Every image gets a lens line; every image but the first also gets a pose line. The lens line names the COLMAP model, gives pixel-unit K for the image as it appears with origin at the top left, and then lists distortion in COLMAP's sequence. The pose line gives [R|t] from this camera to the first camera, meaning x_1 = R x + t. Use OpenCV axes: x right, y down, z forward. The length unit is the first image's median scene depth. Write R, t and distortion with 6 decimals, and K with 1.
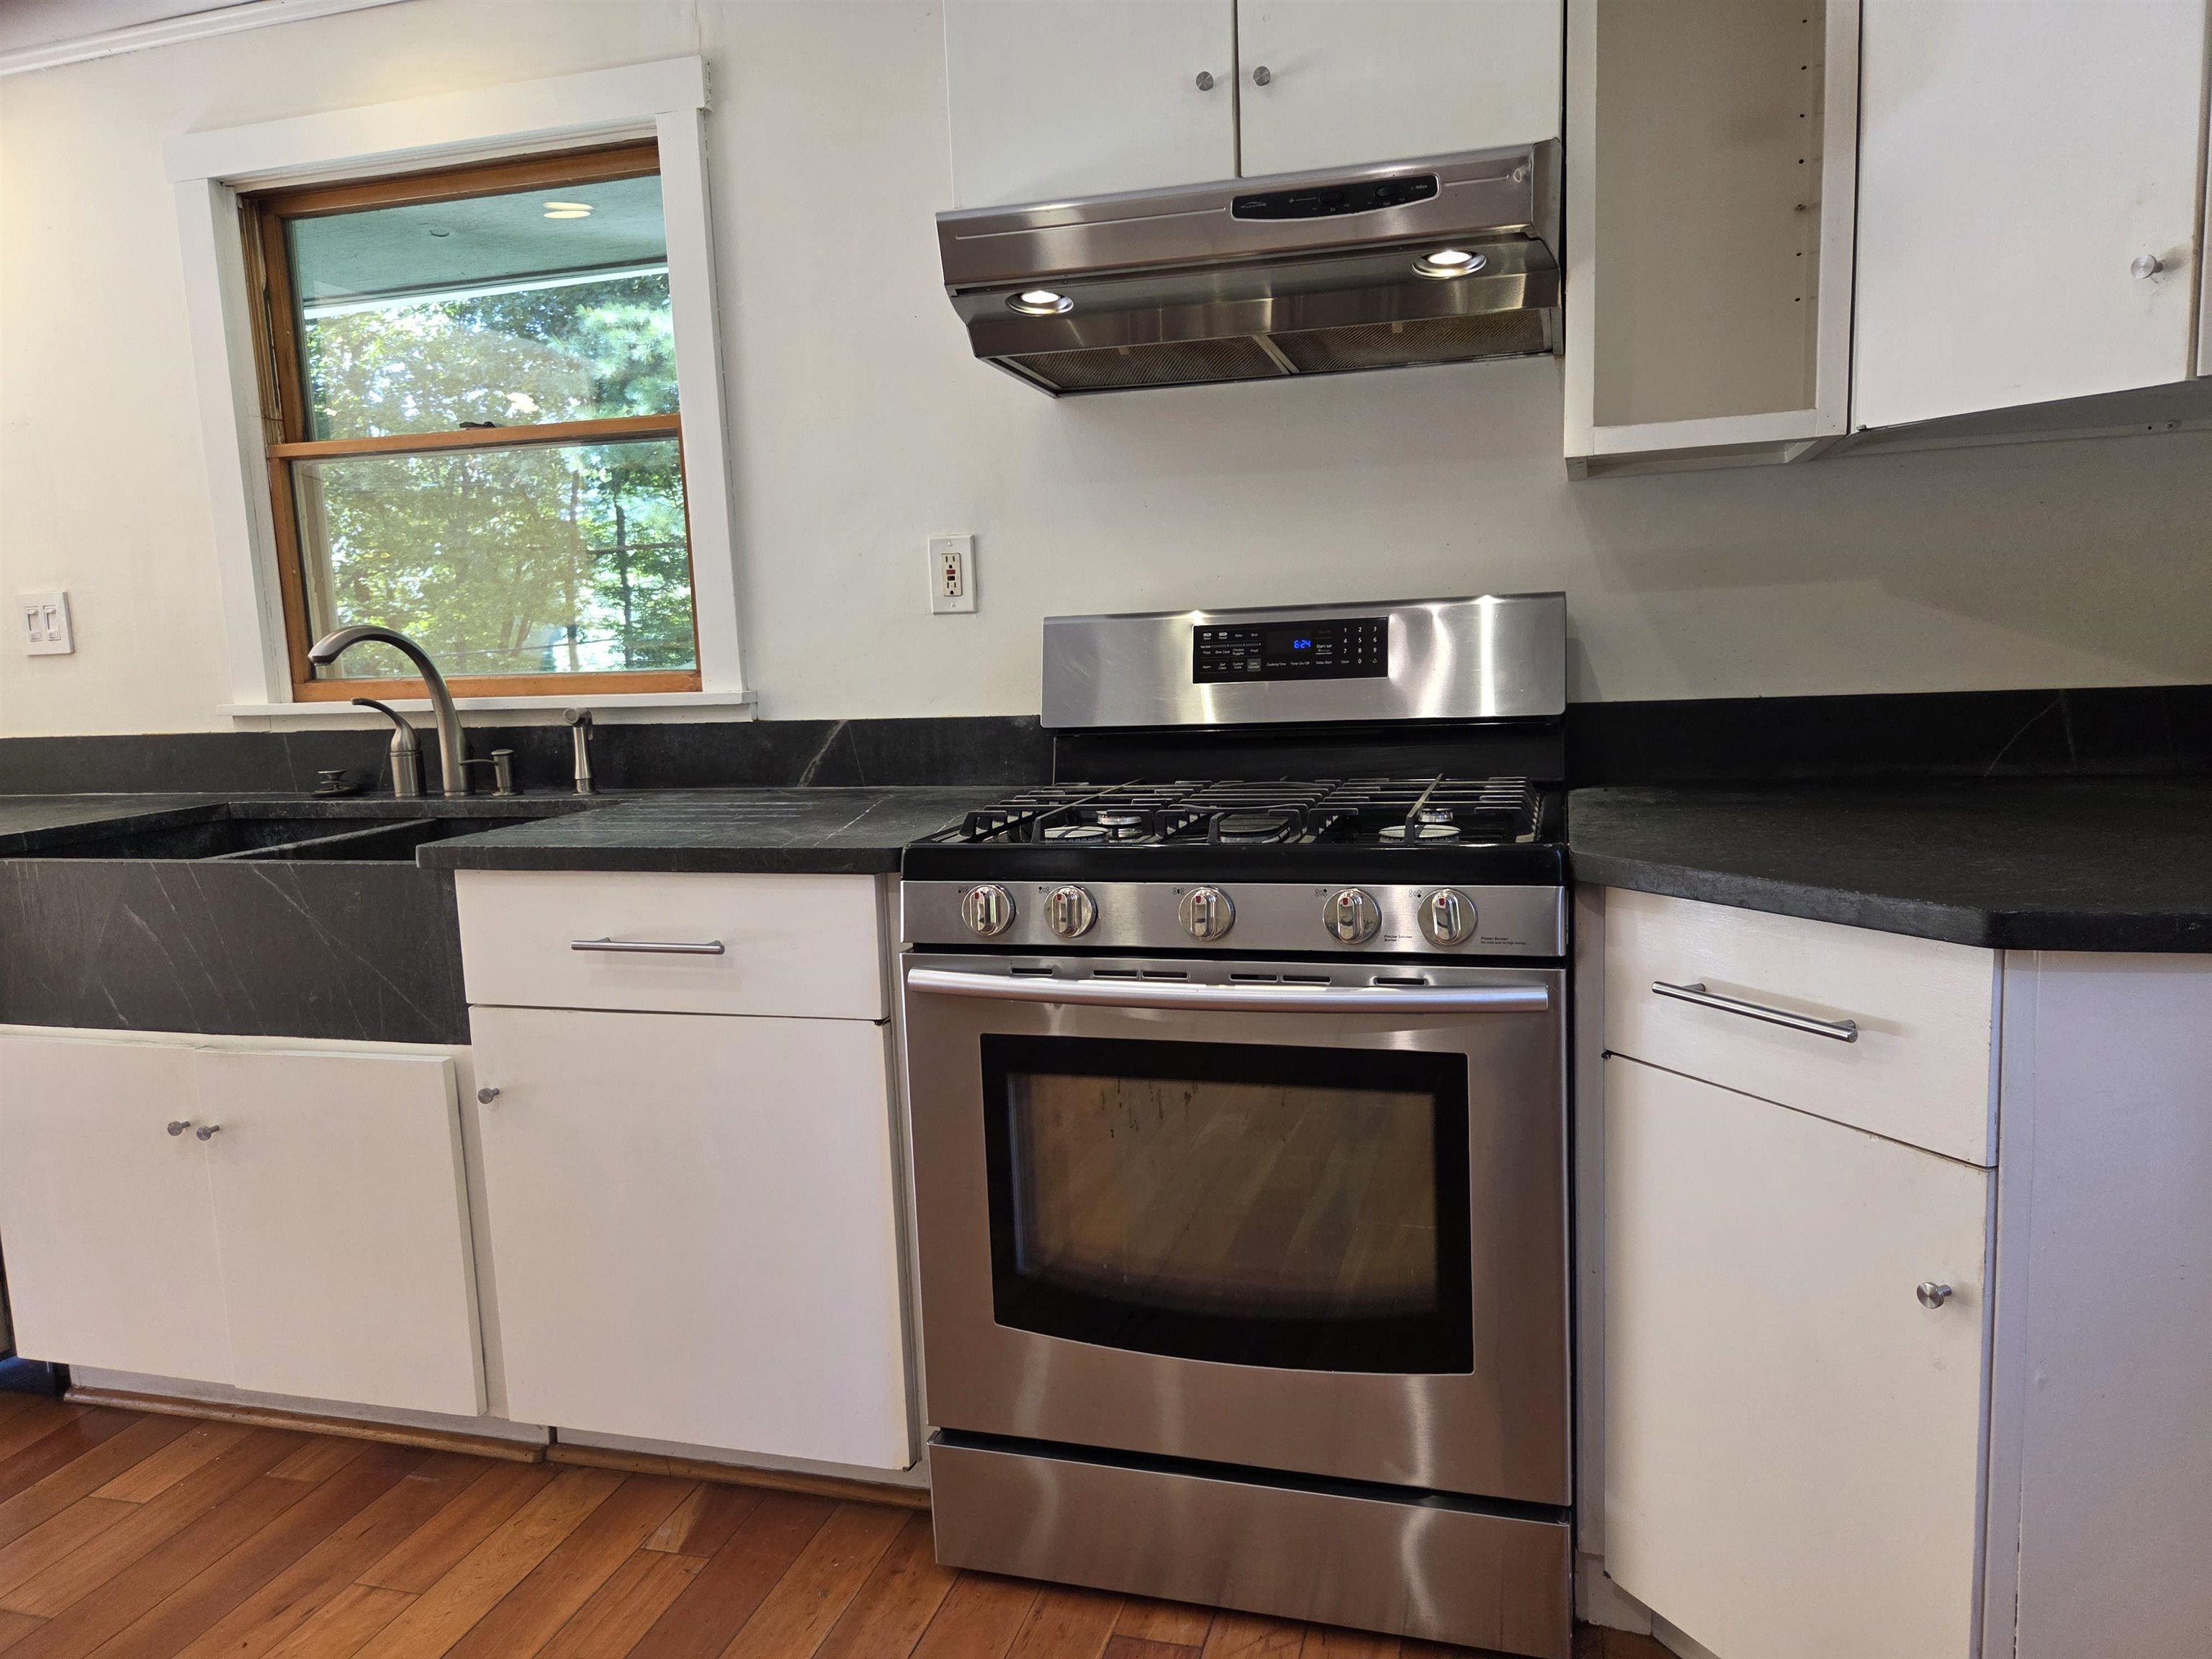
lens RADIAL K [[1488.6, 0, 1108.7], [0, 1488.6, 821.8], [0, 0, 1]] dist [0.087407, -0.084164]
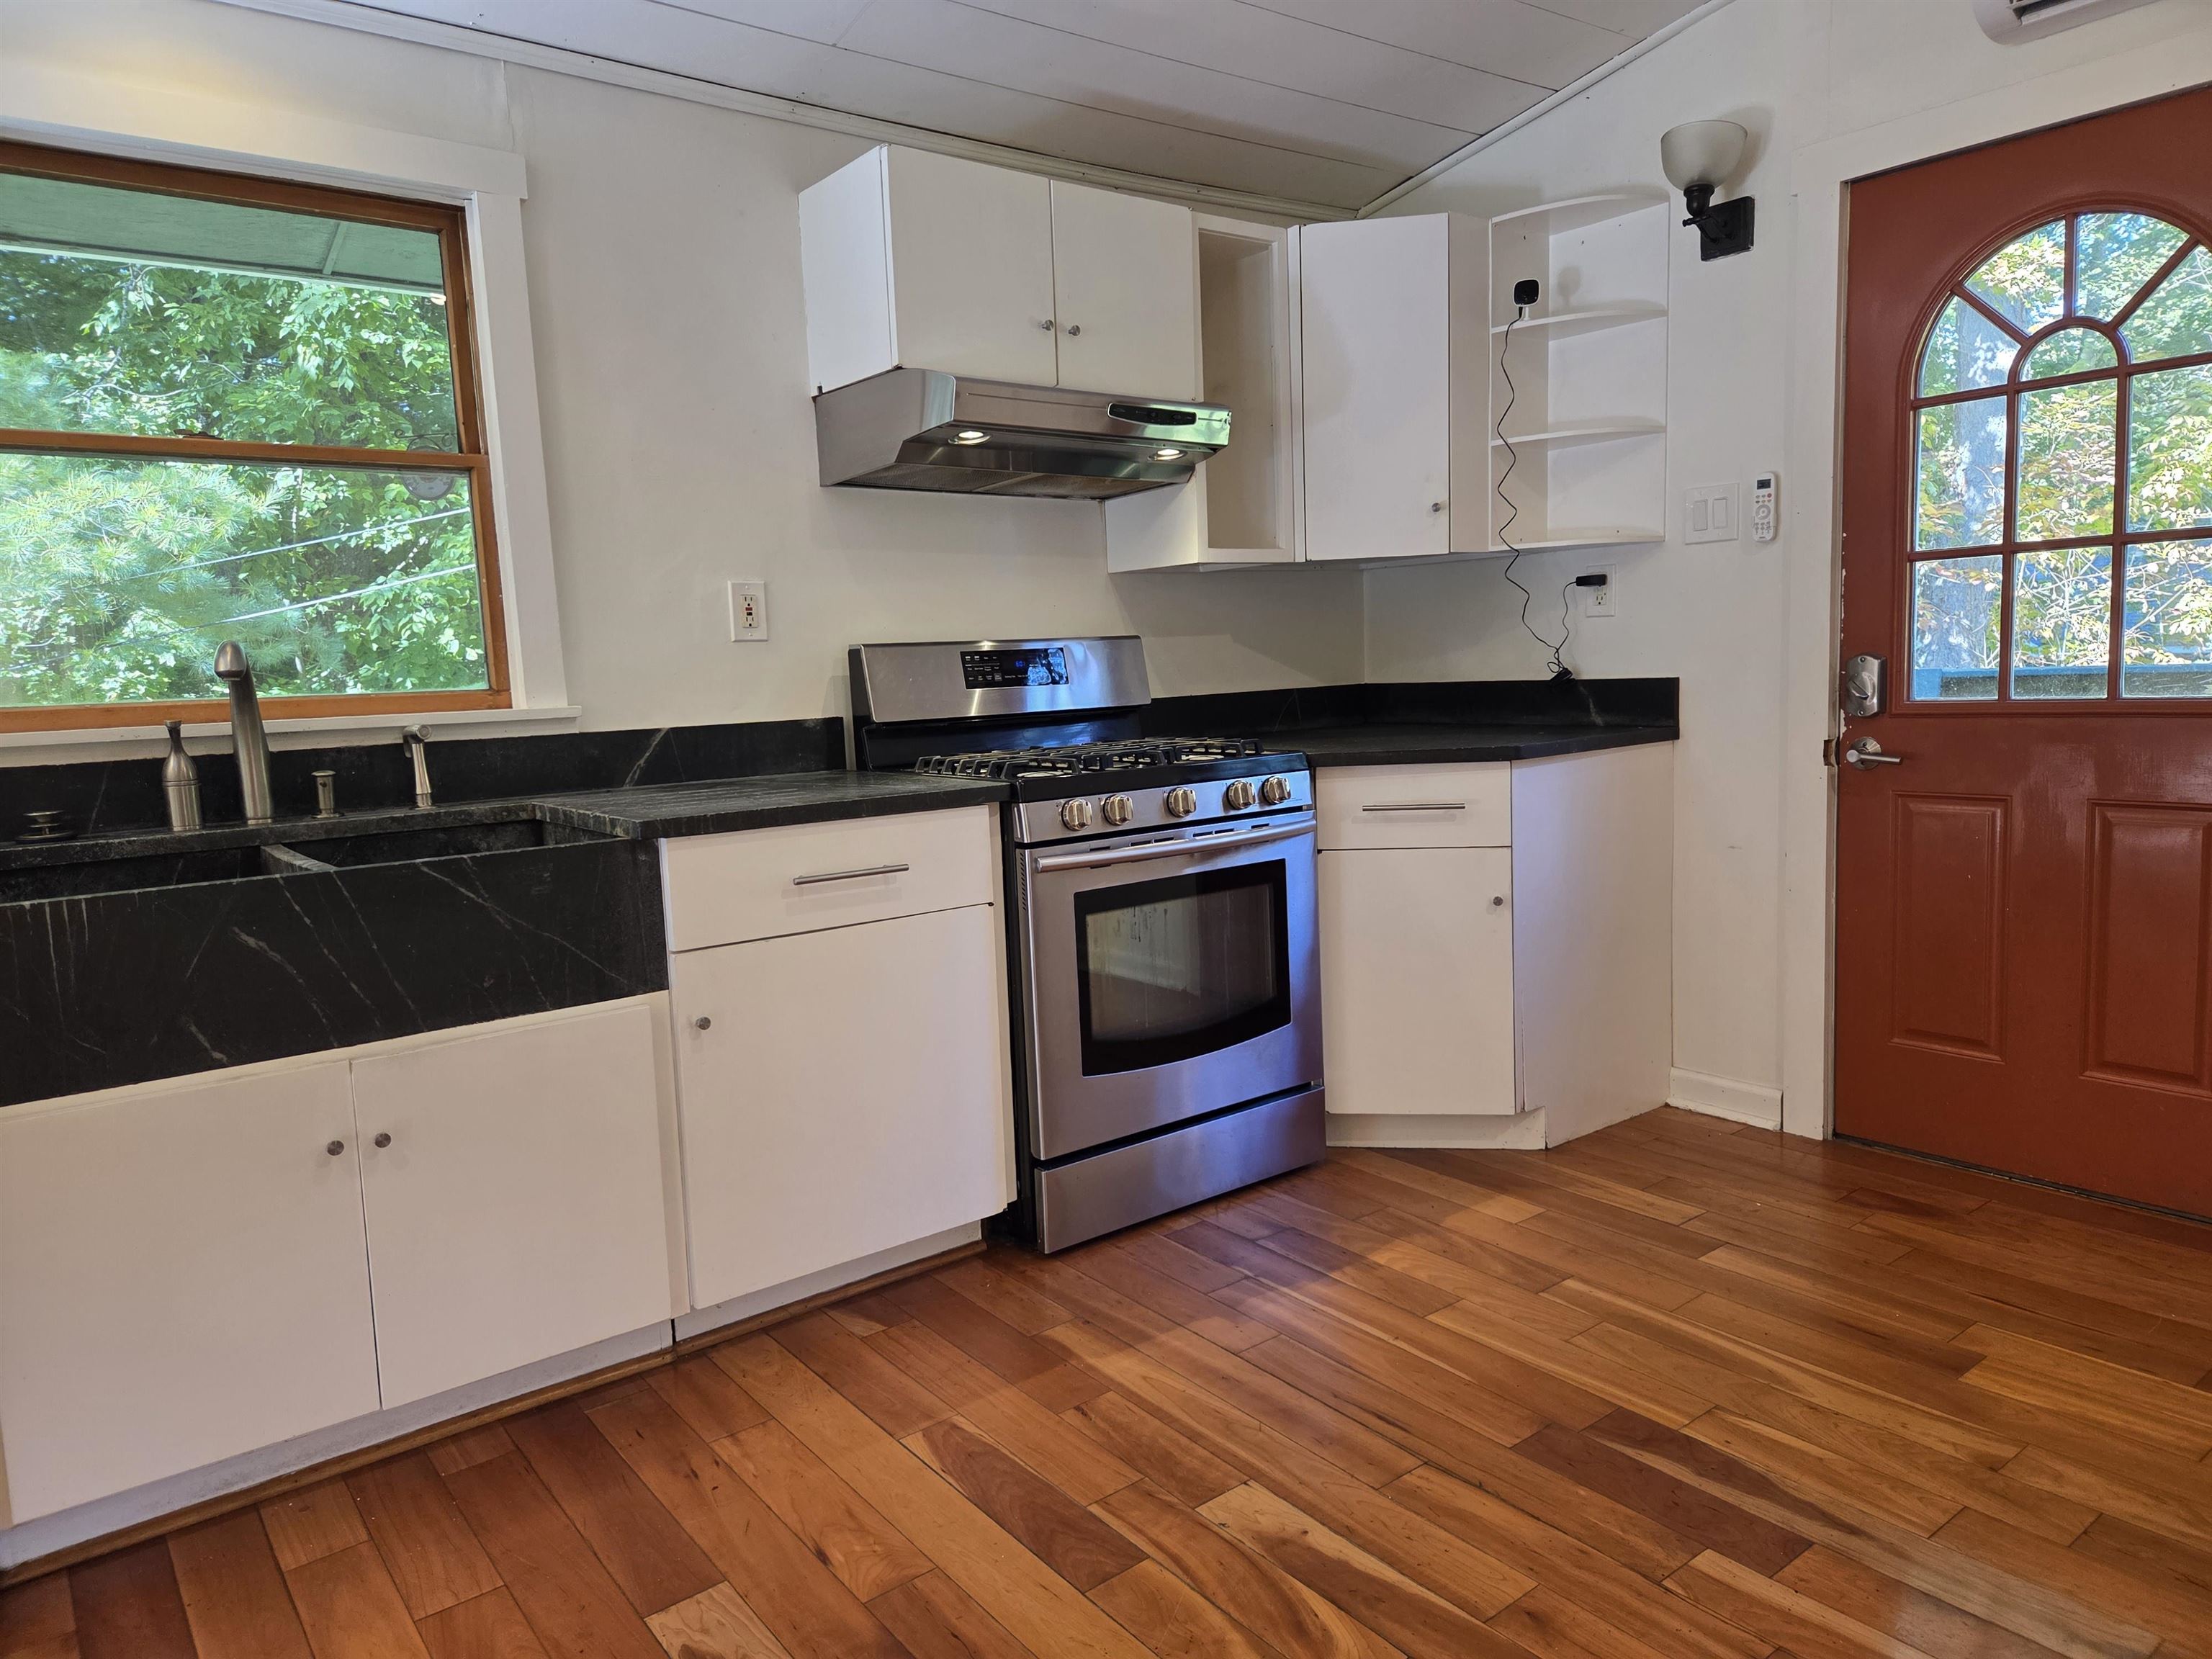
lens RADIAL K [[1488.6, 0, 1108.7], [0, 1488.6, 821.8], [0, 0, 1]] dist [0.087407, -0.084164]
pose [[0.578325, -0.072560, 0.812573, -1.090669], [0.120976, 0.992652, 0.002539, 0.053005], [-0.806787, 0.096833, 0.582853, 0.022873]]
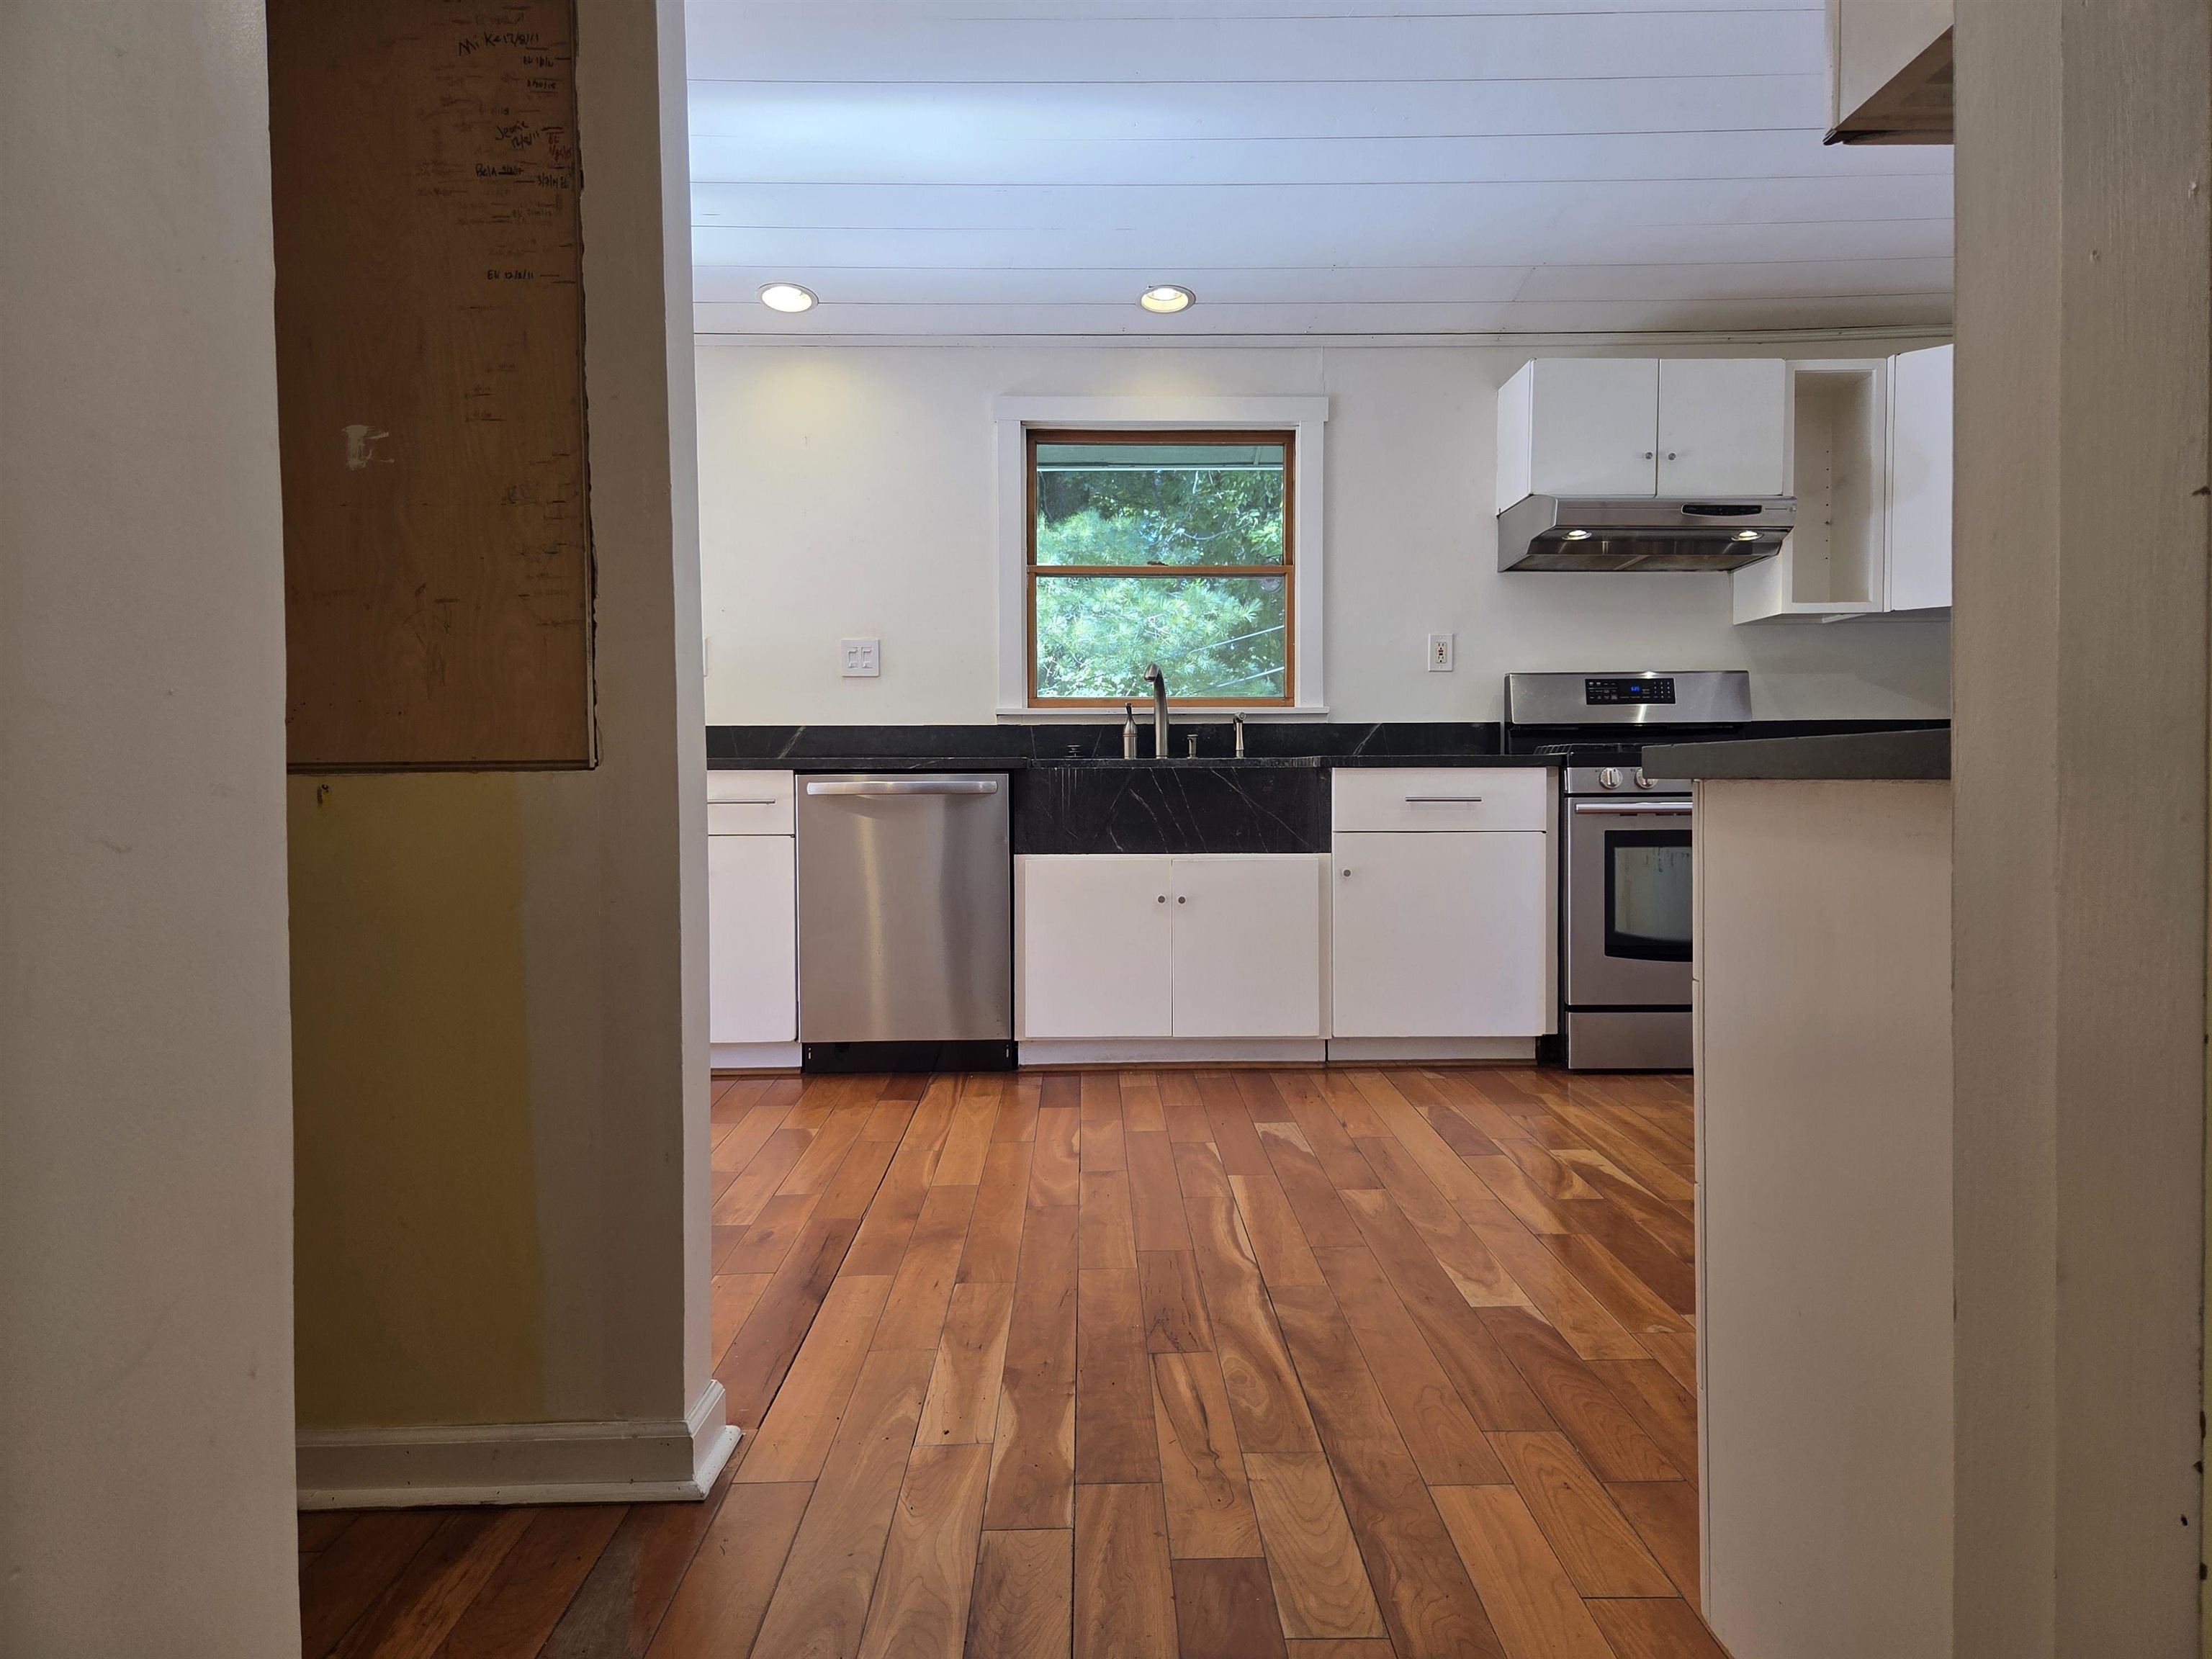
lens RADIAL K [[1482.0, 0, 1102.5], [0, 1482.0, 821.4], [0, 0, 1]] dist [0.048840, 0.000103]
pose [[0.952631, 0.025936, 0.303020, -1.274296], [0.006238, 0.994481, -0.104732, 0.300625], [-0.304064, 0.101662, 0.947212, -0.830986]]
